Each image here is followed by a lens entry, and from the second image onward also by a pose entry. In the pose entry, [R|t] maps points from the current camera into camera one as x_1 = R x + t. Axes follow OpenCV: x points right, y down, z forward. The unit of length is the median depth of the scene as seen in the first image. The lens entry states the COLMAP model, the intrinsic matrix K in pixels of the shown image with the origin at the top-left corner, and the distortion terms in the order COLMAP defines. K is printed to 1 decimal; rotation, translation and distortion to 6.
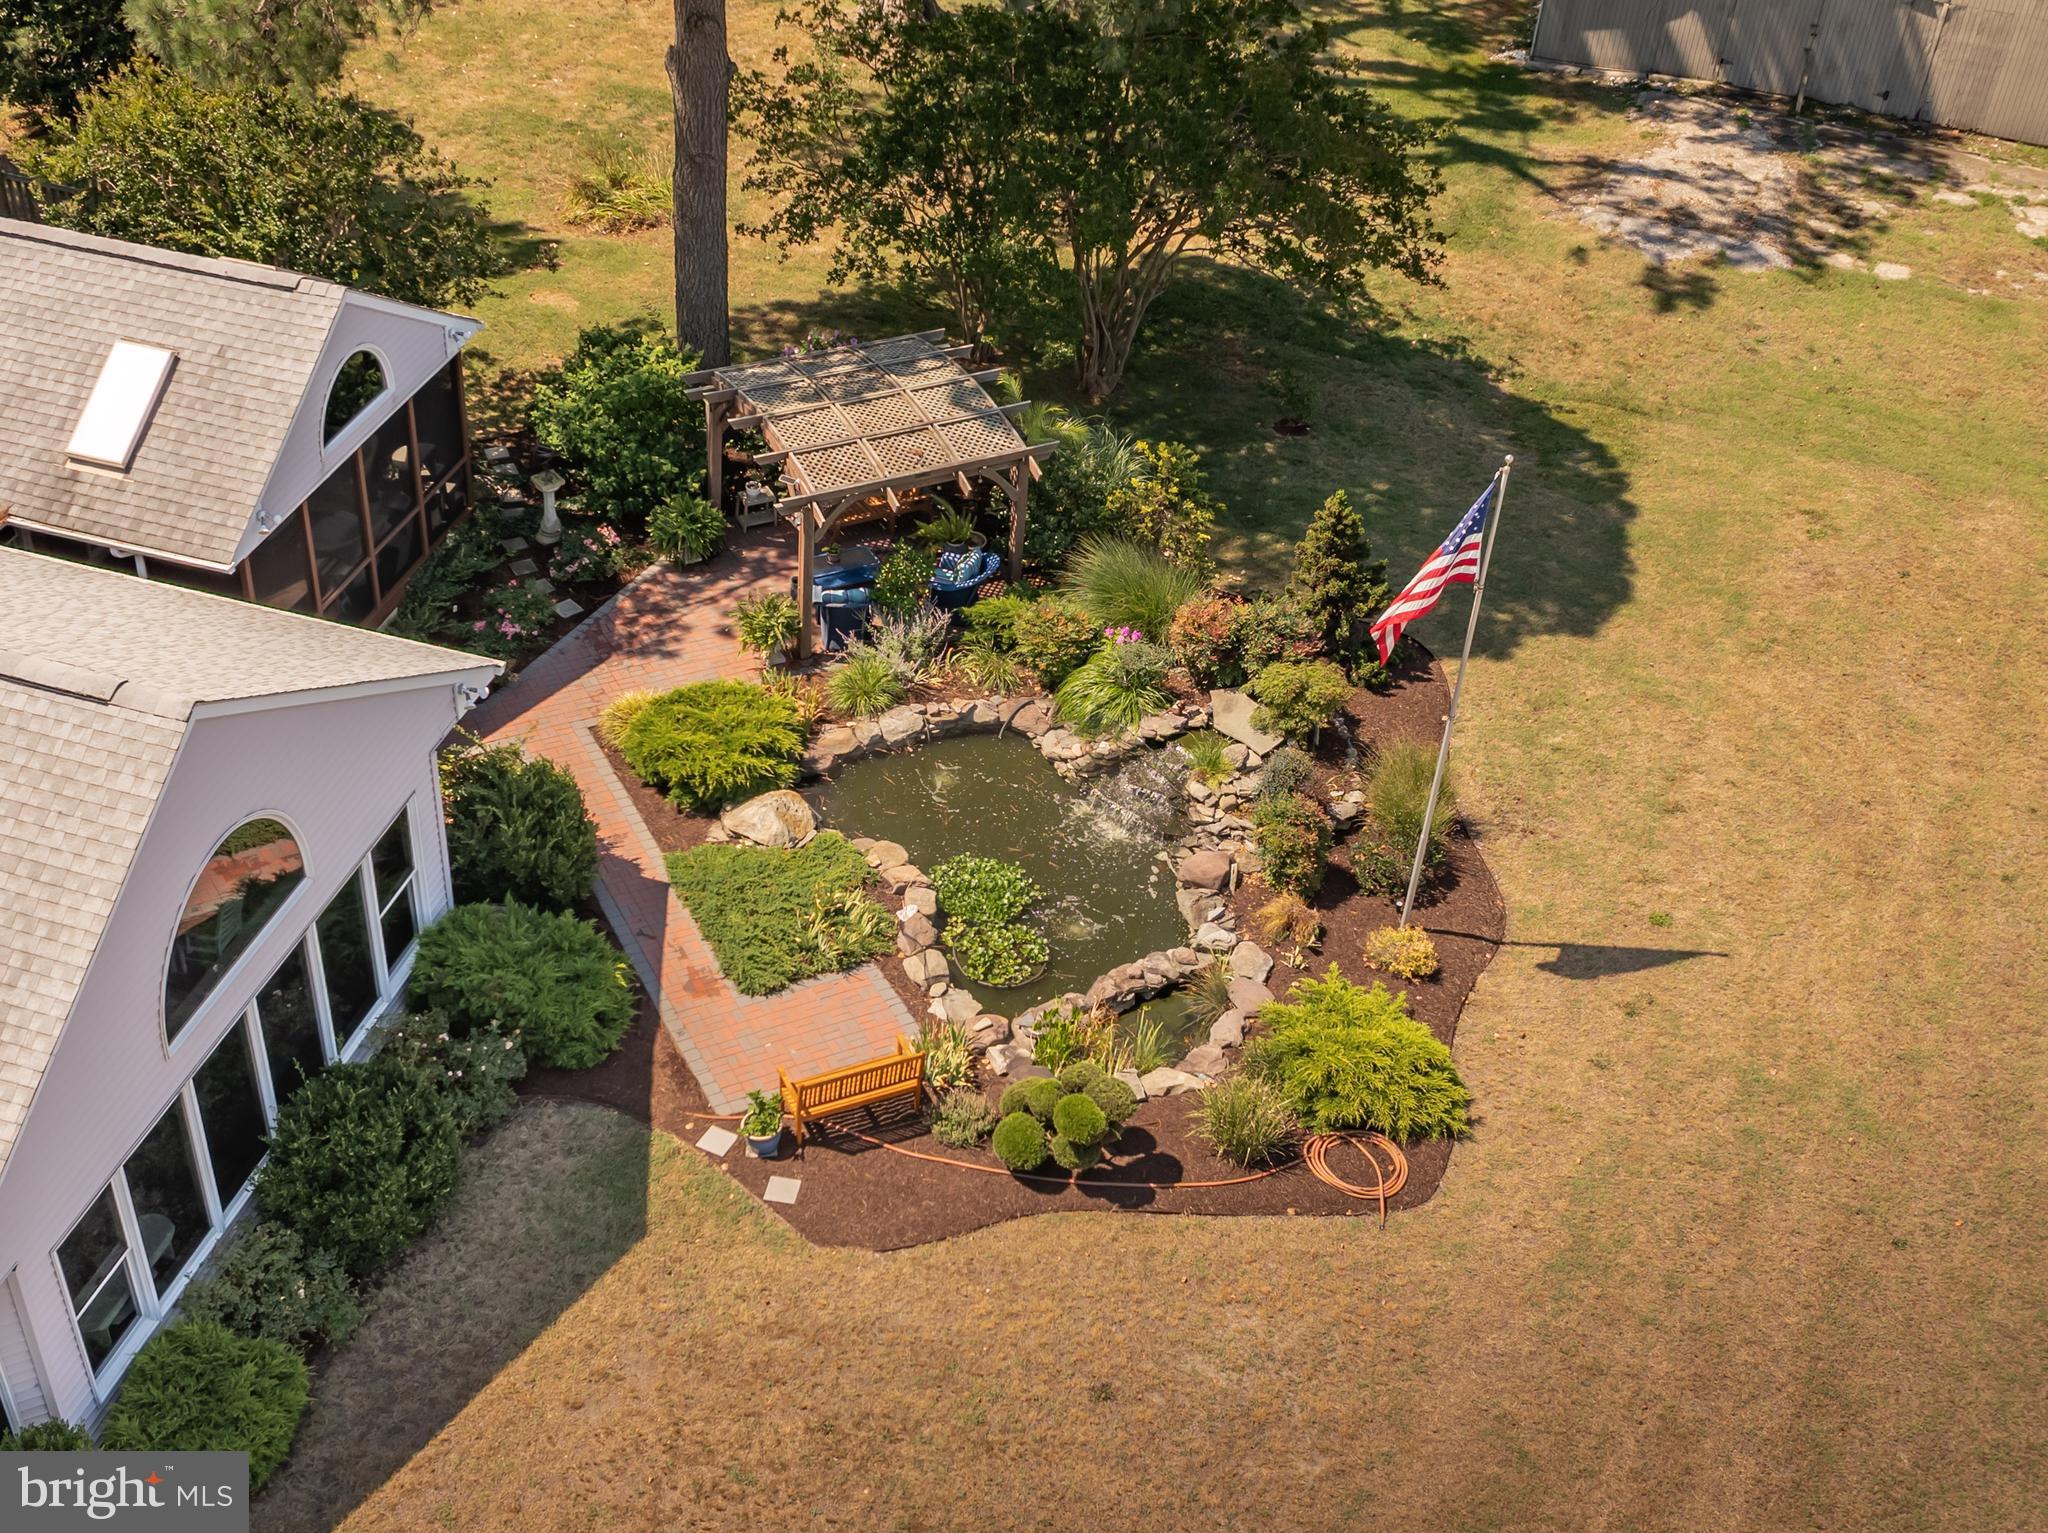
lens RADIAL K [[2469.4, 0, 979.2], [0, 2469.4, 769.5], [0, 0, 1]] dist [0.024011, 0.033640]
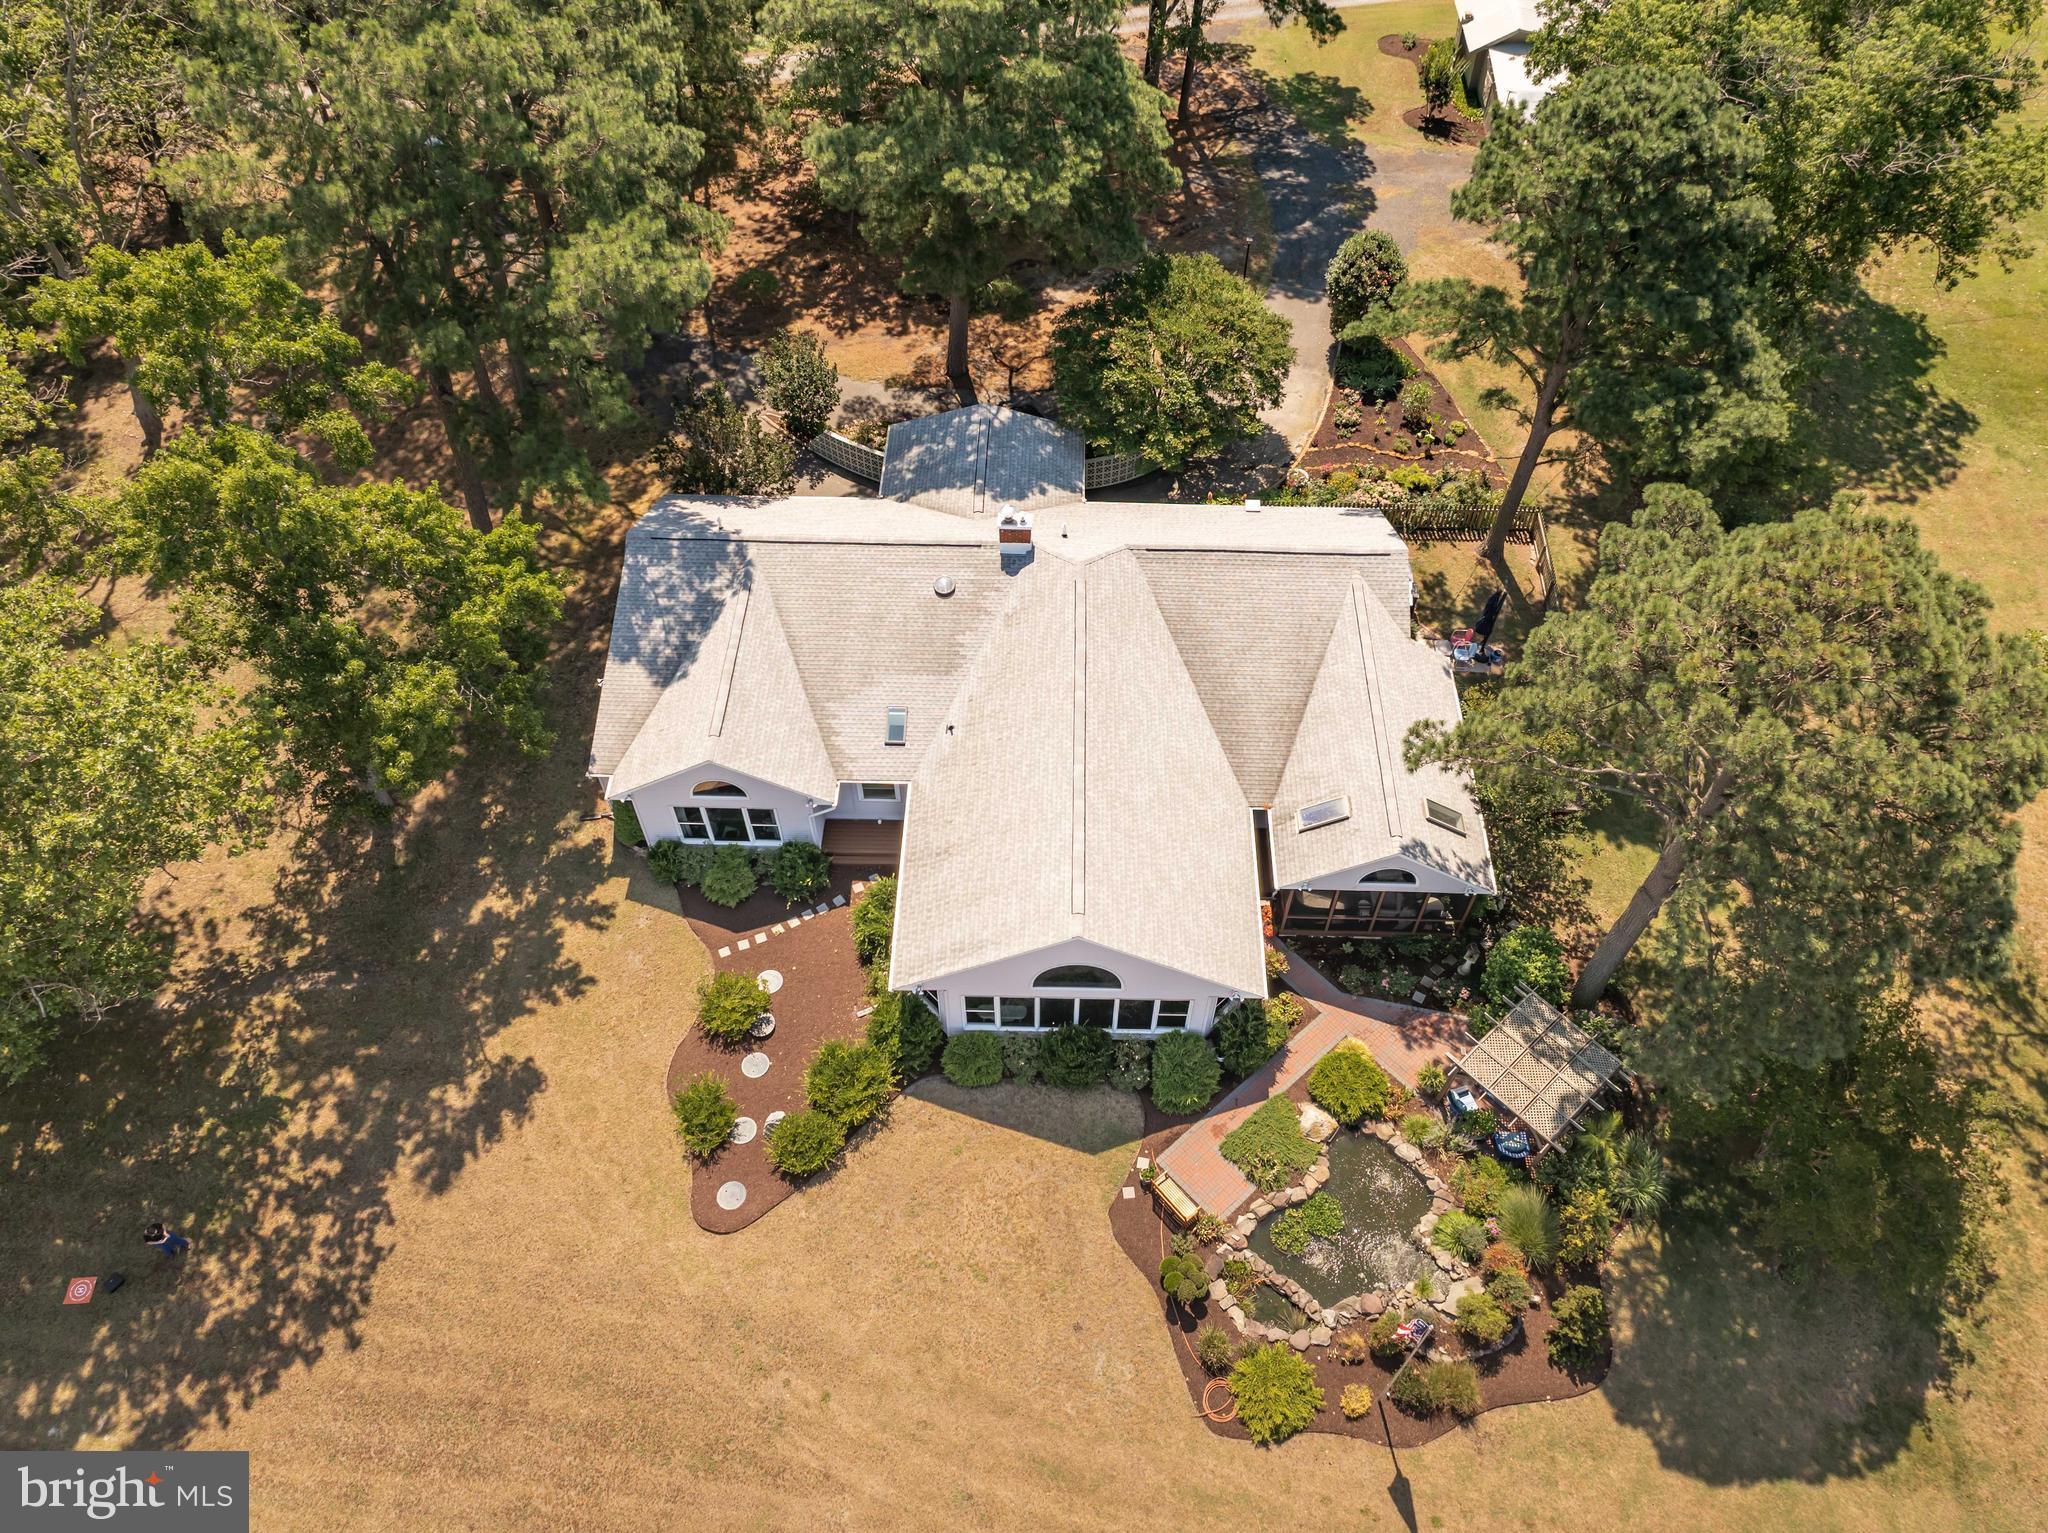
lens RADIAL K [[1428.2, 0, 1024.0], [0, 1428.2, 766.5], [0, 0, 1]] dist [-0.031833, 0.018430]
pose [[0.266577, 0.730721, -0.628477, 0.446296], [-0.578839, 0.642758, 0.501804, -0.714787], [0.770637, 0.230018, 0.594315, -0.120599]]
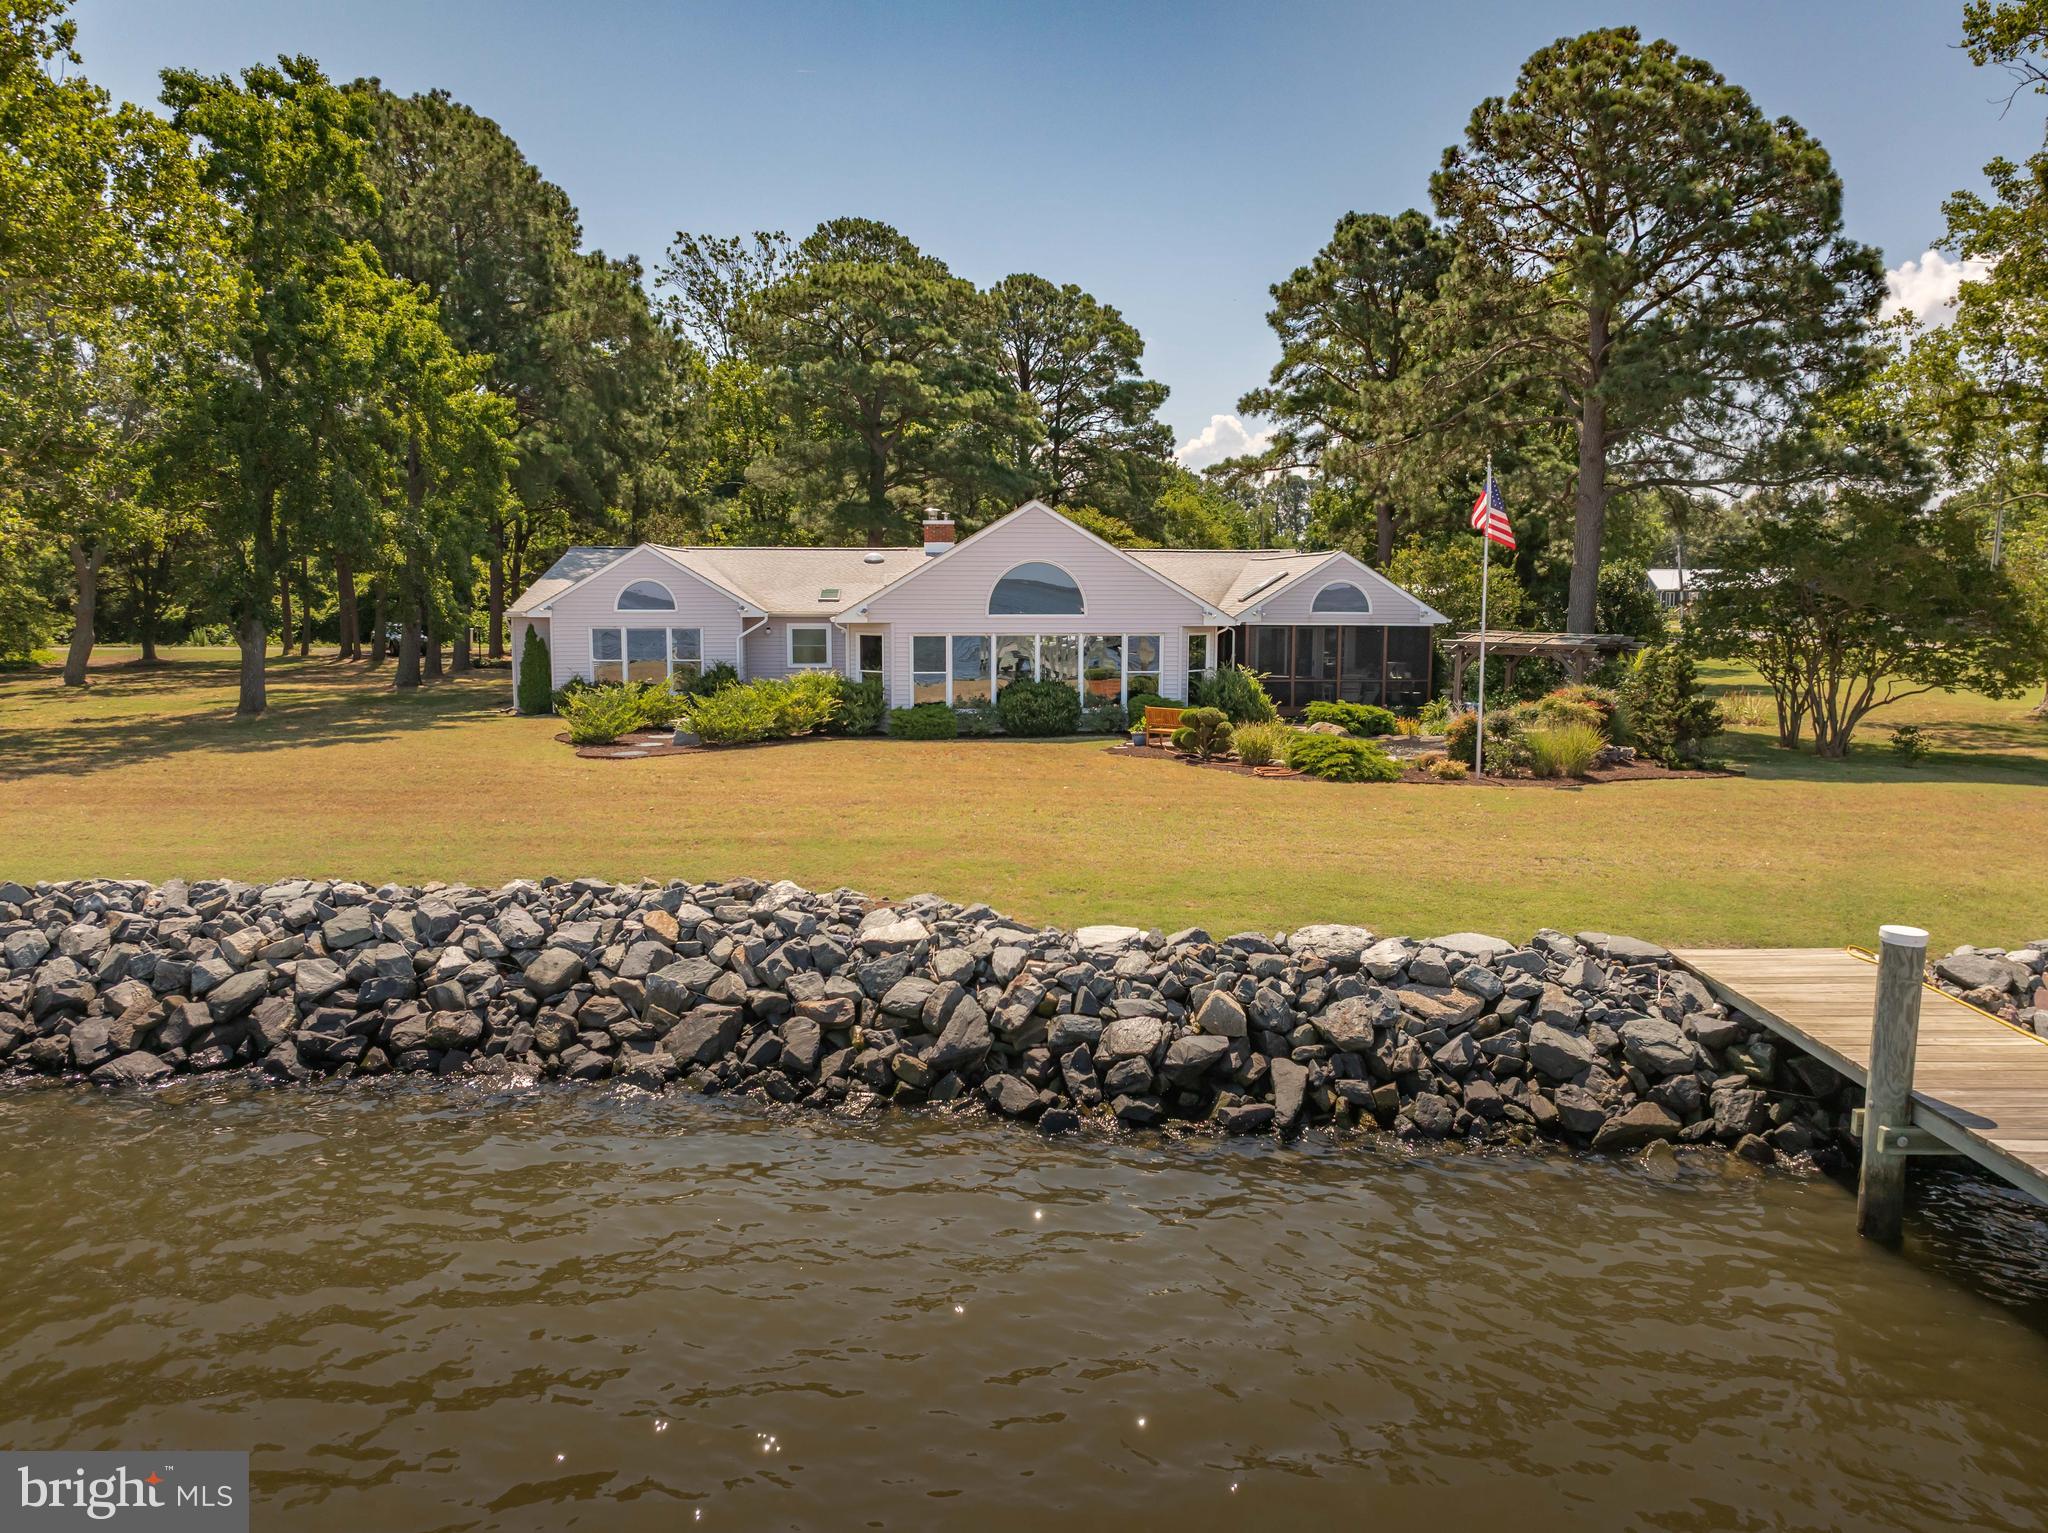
lens RADIAL K [[1428.2, 0, 1024.0], [0, 1428.2, 766.5], [0, 0, 1]] dist [-0.031833, 0.018430]
pose [[0.366405, 0.067118, -0.928032, 0.918421], [-0.556391, 0.815230, -0.160714, 0.368990], [0.745772, 0.575235, 0.336048, 0.411699]]
